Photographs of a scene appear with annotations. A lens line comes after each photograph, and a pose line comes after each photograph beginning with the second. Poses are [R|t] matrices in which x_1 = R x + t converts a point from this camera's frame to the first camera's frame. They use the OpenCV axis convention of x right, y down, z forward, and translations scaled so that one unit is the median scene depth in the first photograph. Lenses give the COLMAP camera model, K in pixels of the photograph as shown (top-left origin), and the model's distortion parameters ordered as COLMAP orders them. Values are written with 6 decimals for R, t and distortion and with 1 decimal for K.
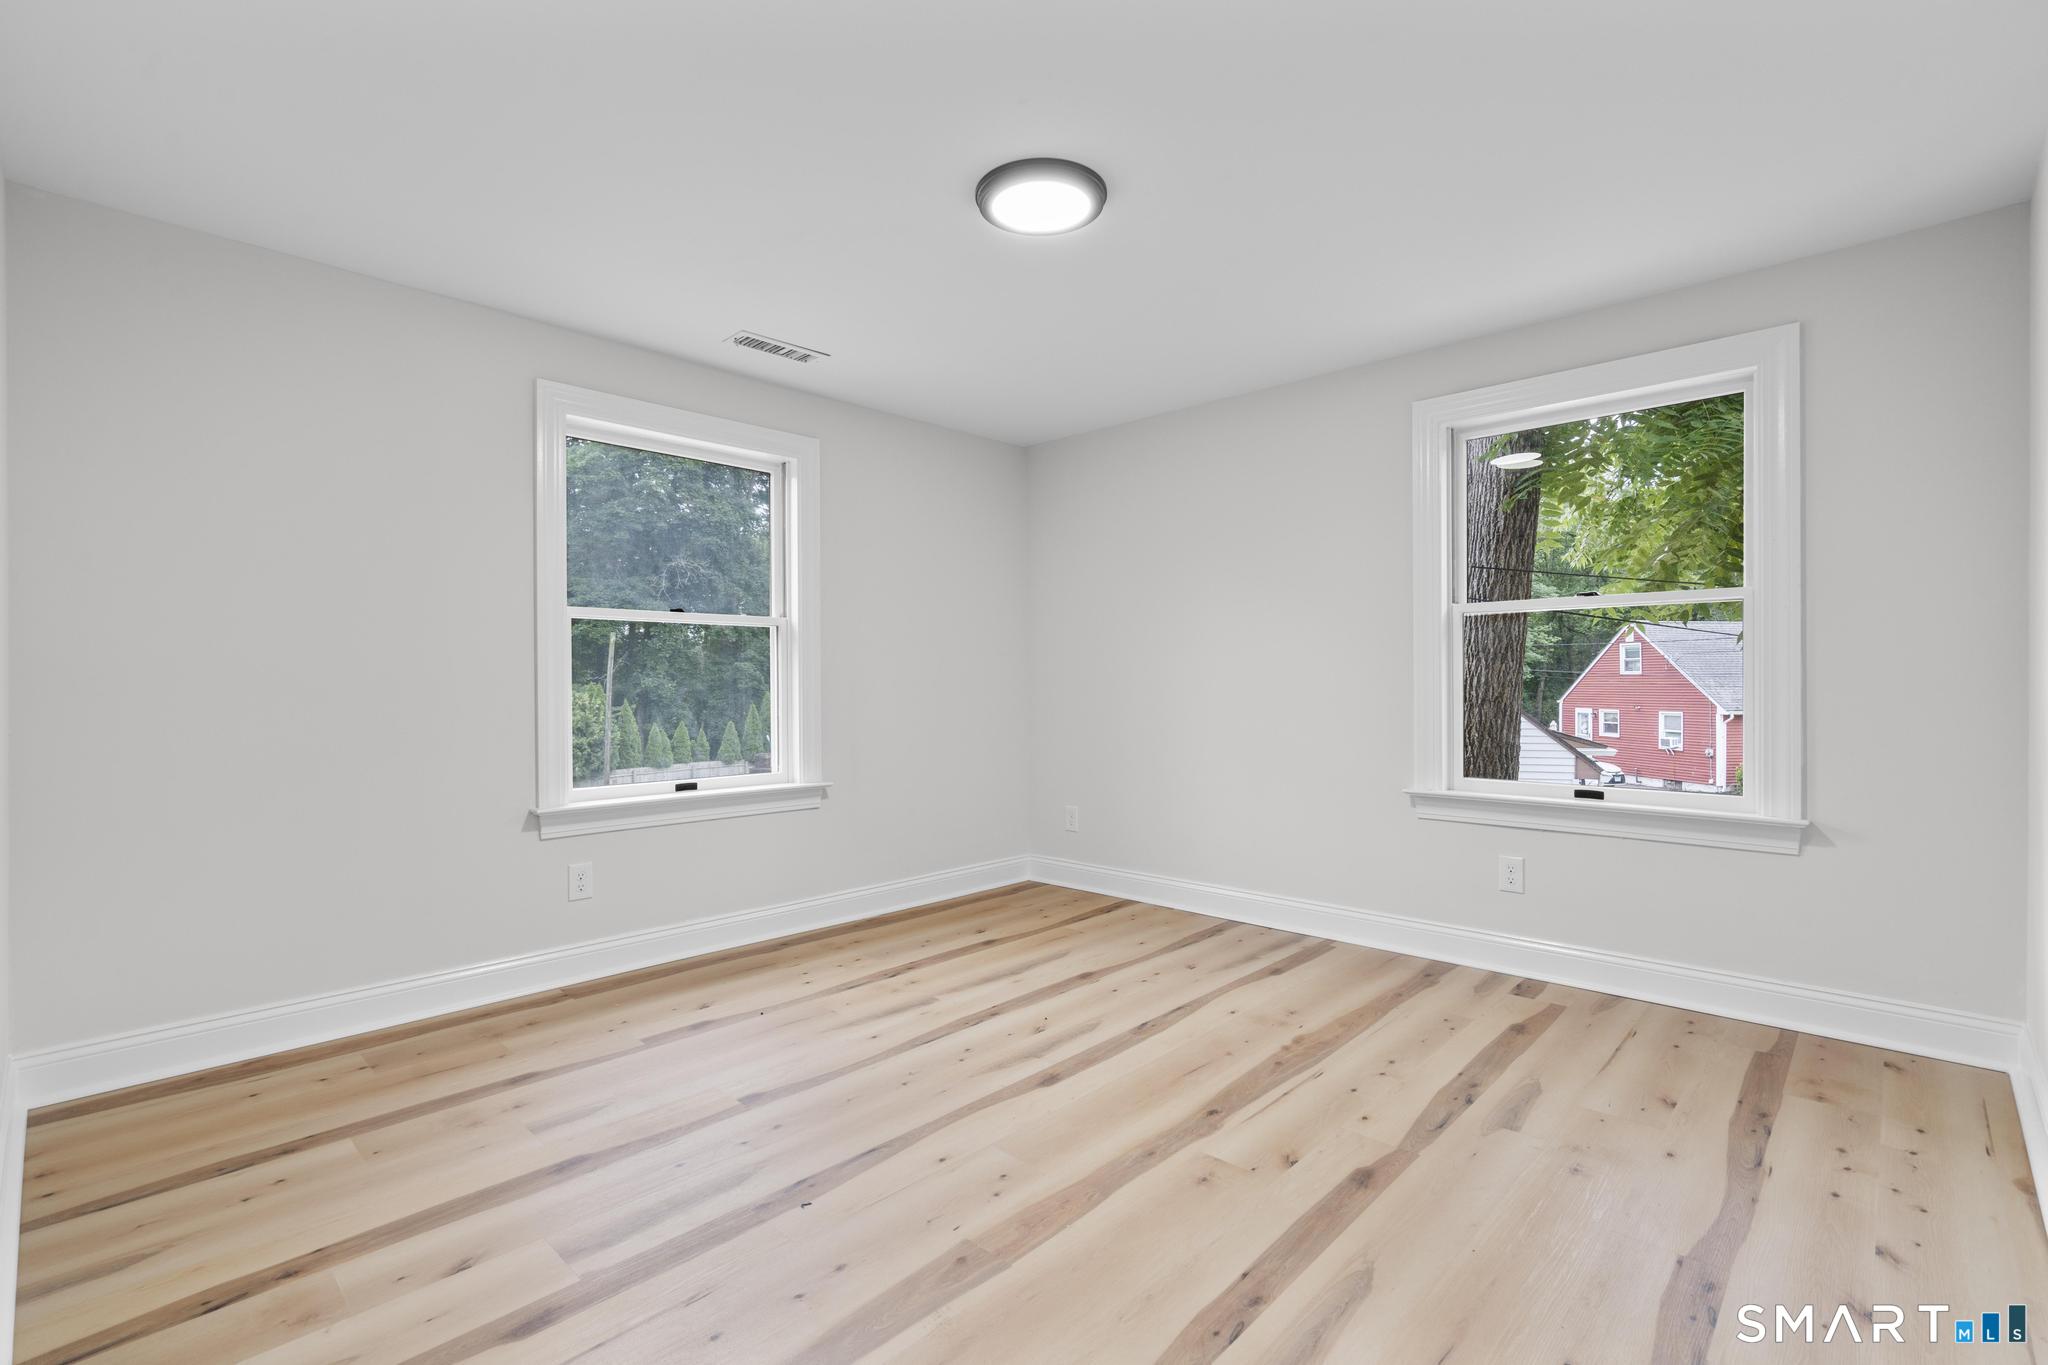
lens RADIAL K [[914.1, 0, 1035.3], [0, 914.1, 686.5], [0, 0, 1]] dist [-0.009641, 0.000607]
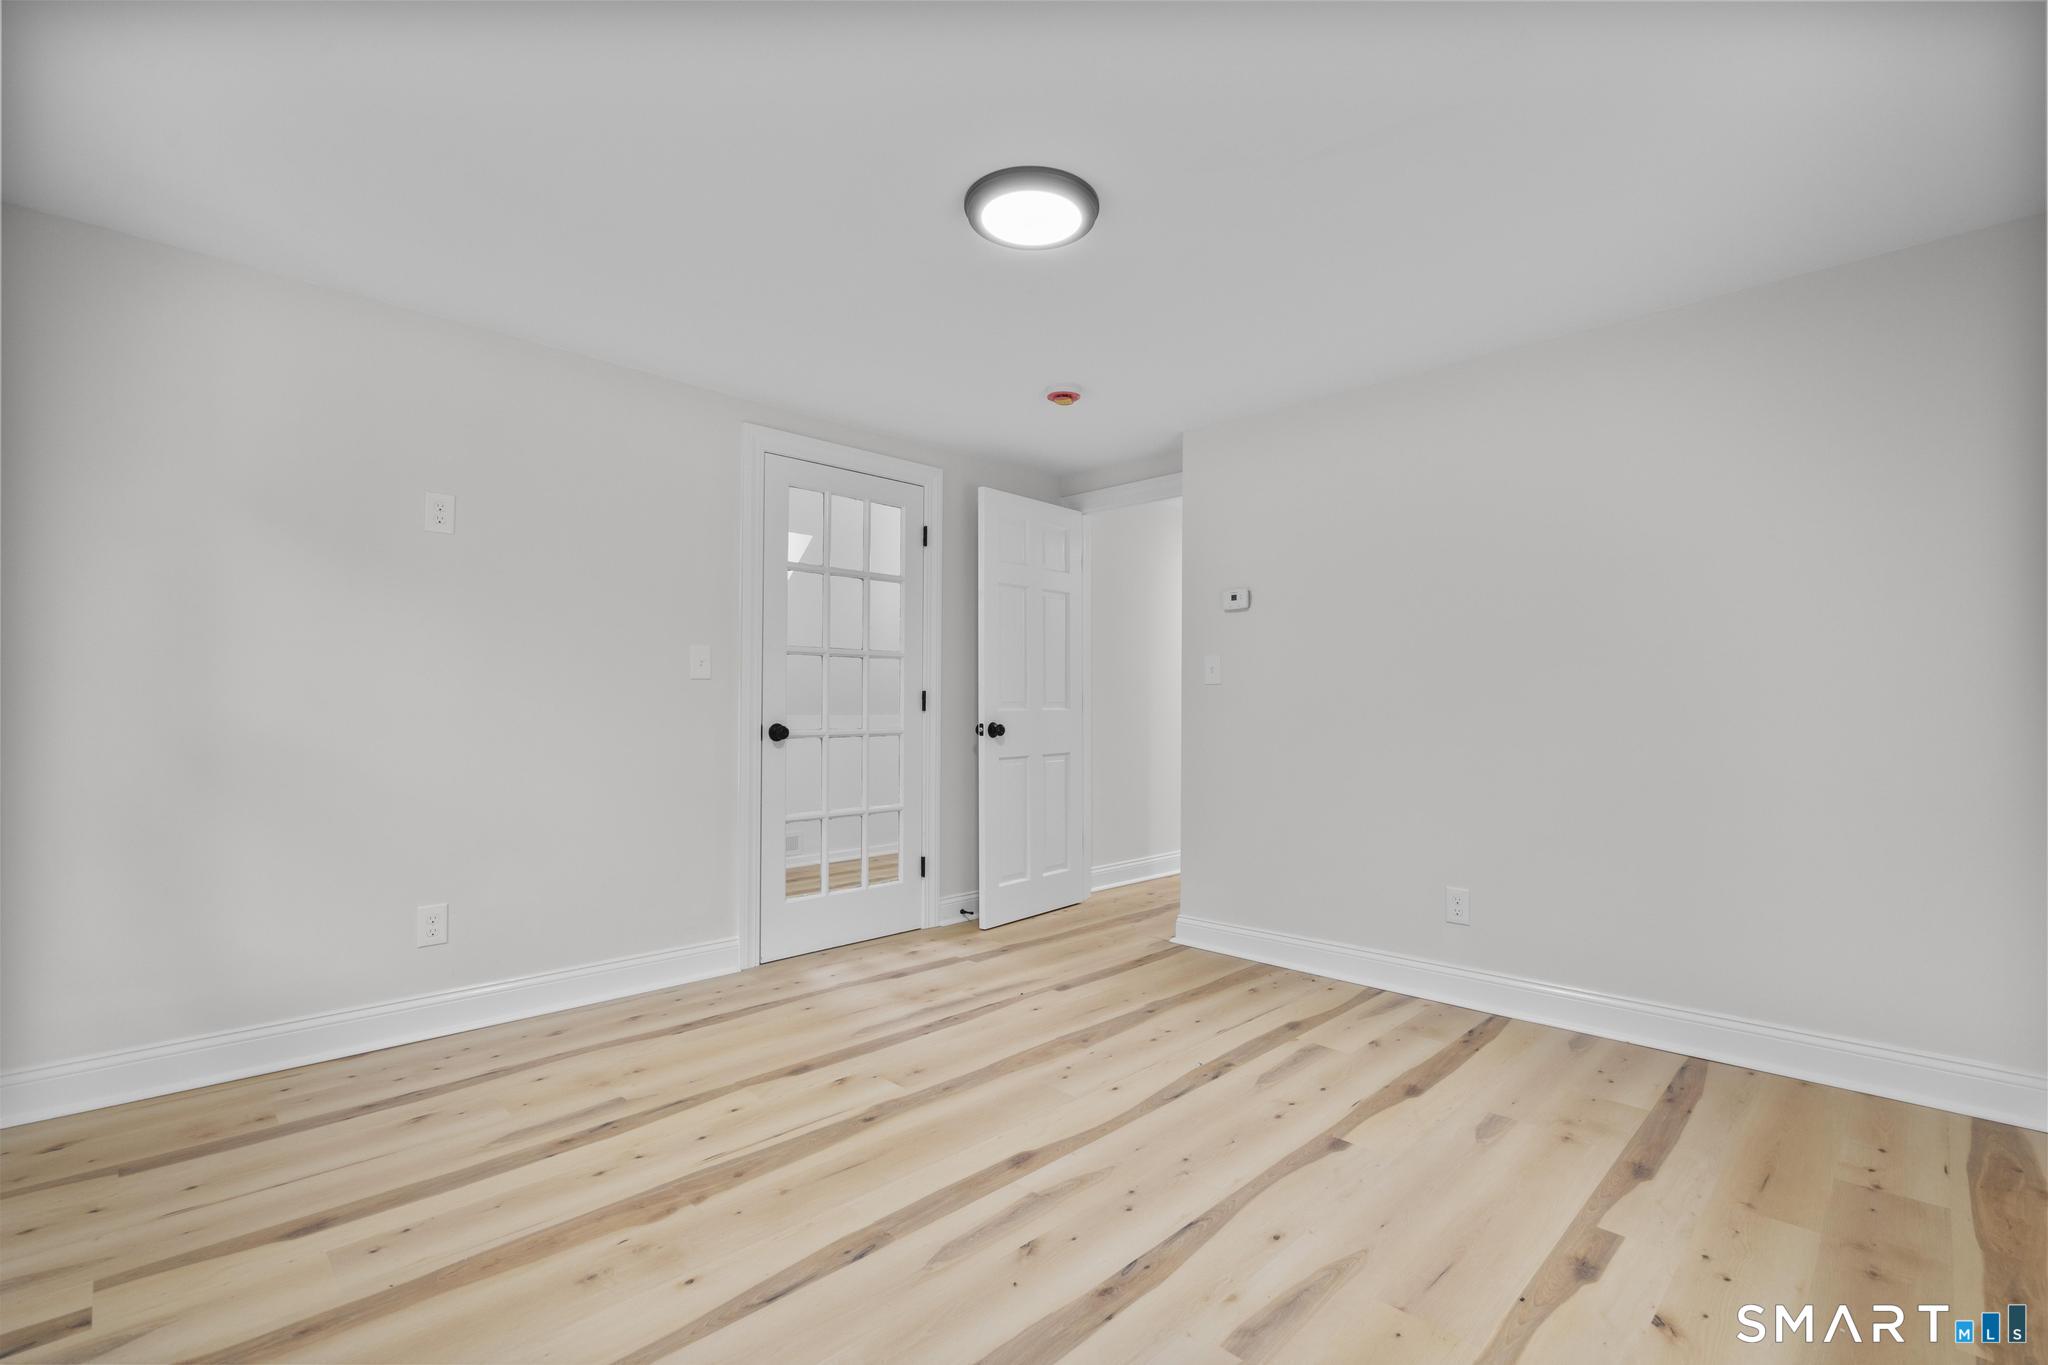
lens RADIAL K [[914.1, 0, 1035.3], [0, 914.1, 686.5], [0, 0, 1]] dist [-0.009641, 0.000607]
pose [[-0.999787, 0.001804, 0.020563, -0.016276], [0.001505, 0.999893, -0.014535, -0.011104], [-0.020587, -0.014501, -0.999683, 1.879098]]
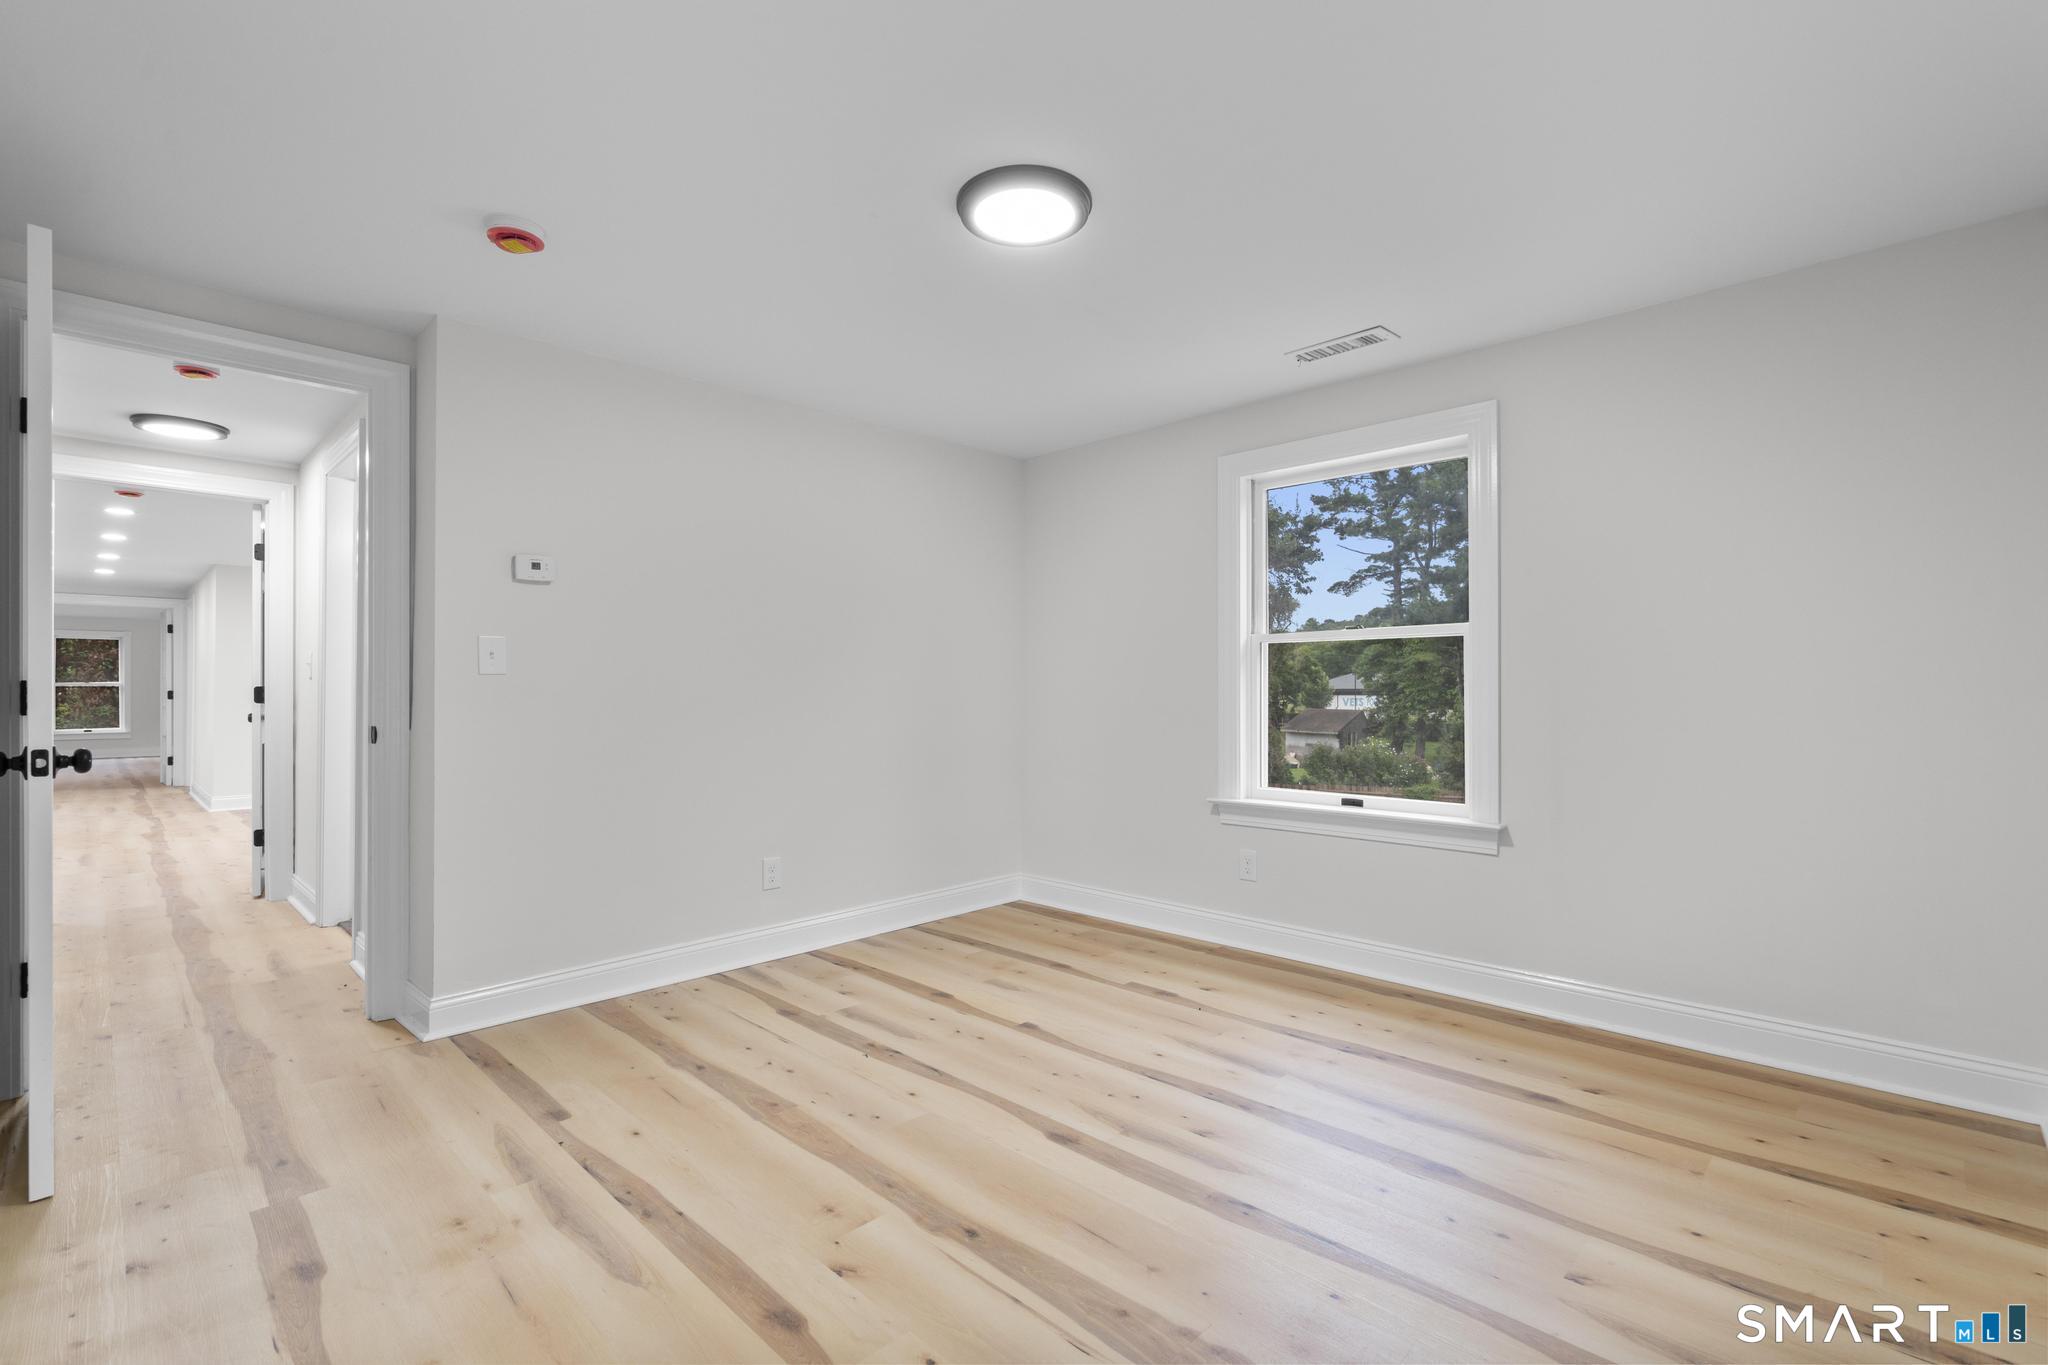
lens RADIAL K [[914.1, 0, 1035.3], [0, 914.1, 686.5], [0, 0, 1]] dist [-0.009641, 0.000607]
pose [[-0.010414, -0.001146, -0.999945, 0.934249], [-0.004032, 0.999991, -0.001104, -0.023425], [0.999938, 0.004020, -0.010419, 0.978244]]
